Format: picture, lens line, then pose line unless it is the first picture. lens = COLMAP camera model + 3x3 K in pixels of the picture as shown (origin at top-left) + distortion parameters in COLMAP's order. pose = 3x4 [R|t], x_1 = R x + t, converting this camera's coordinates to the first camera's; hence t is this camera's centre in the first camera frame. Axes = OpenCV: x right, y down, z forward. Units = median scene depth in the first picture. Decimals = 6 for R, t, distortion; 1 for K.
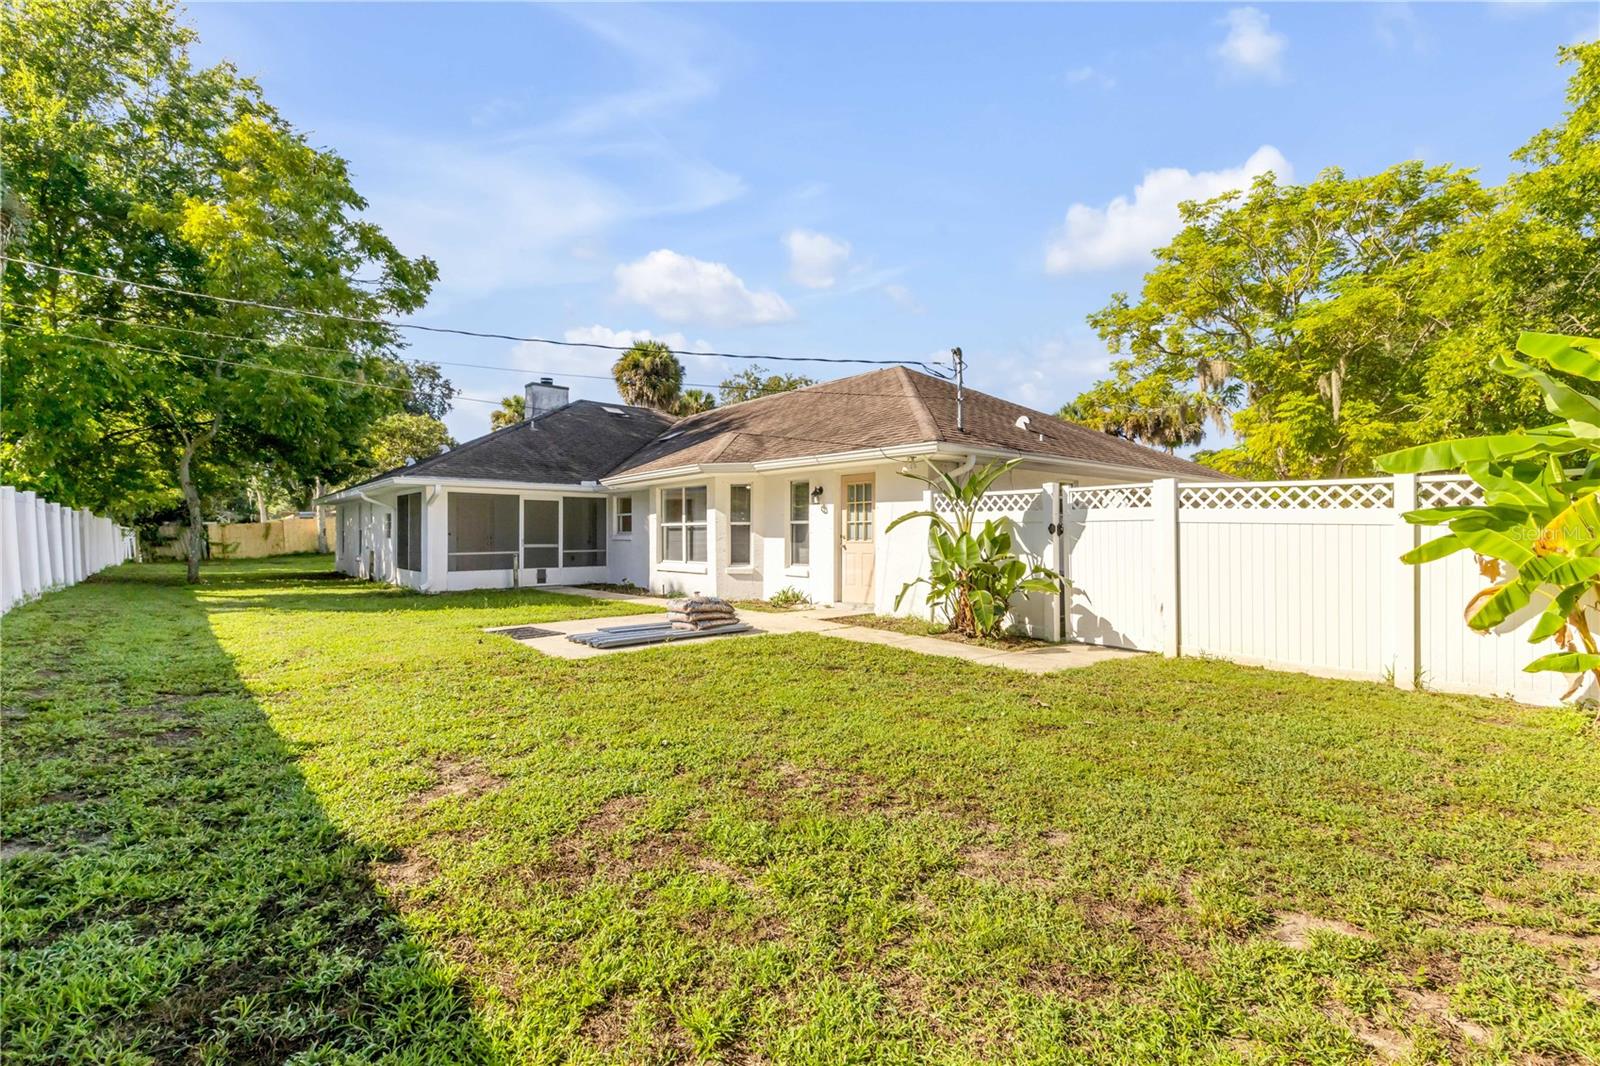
lens RADIAL K [[720.9, 0, 796.2], [0, 720.9, 536.1], [0, 0, 1]] dist [0.004462, -0.000720]
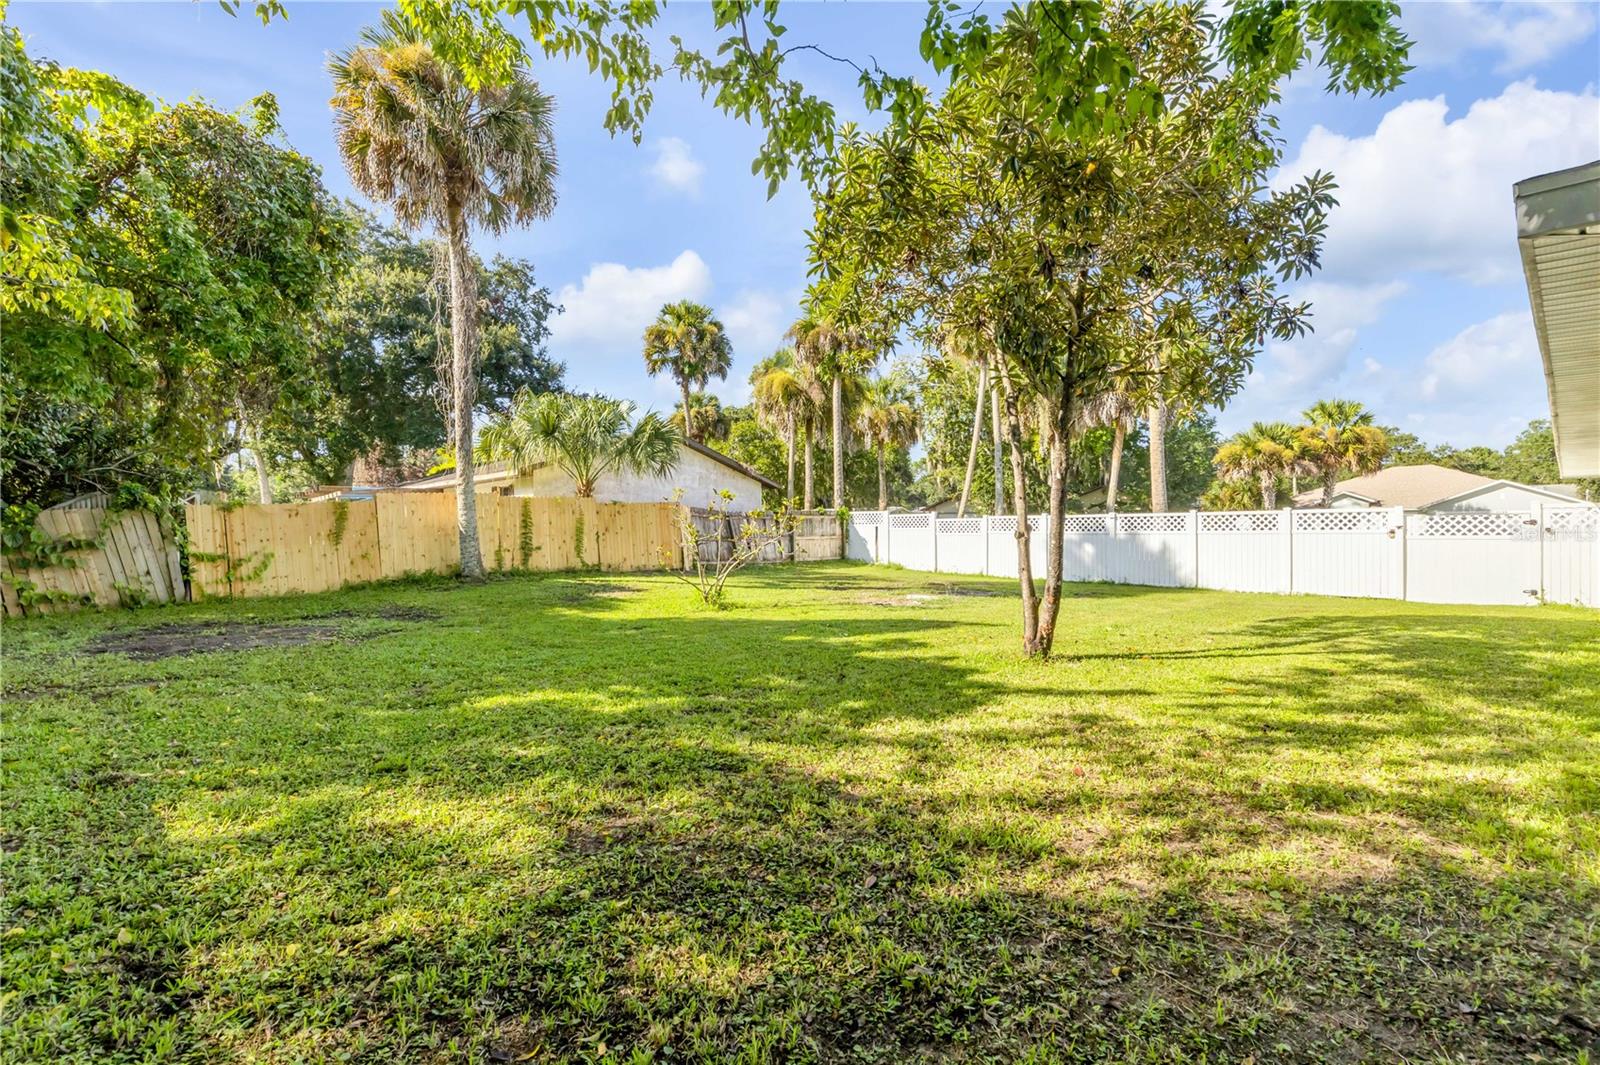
lens RADIAL K [[720.9, 0, 803.2], [0, 720.9, 529.6], [0, 0, 1]] dist [0.004462, -0.000720]
pose [[0.997001, -0.007105, 0.077066, -0.523545], [0.007704, 0.999942, -0.007469, 0.001371], [-0.077009, 0.008040, 0.996998, 0.602922]]
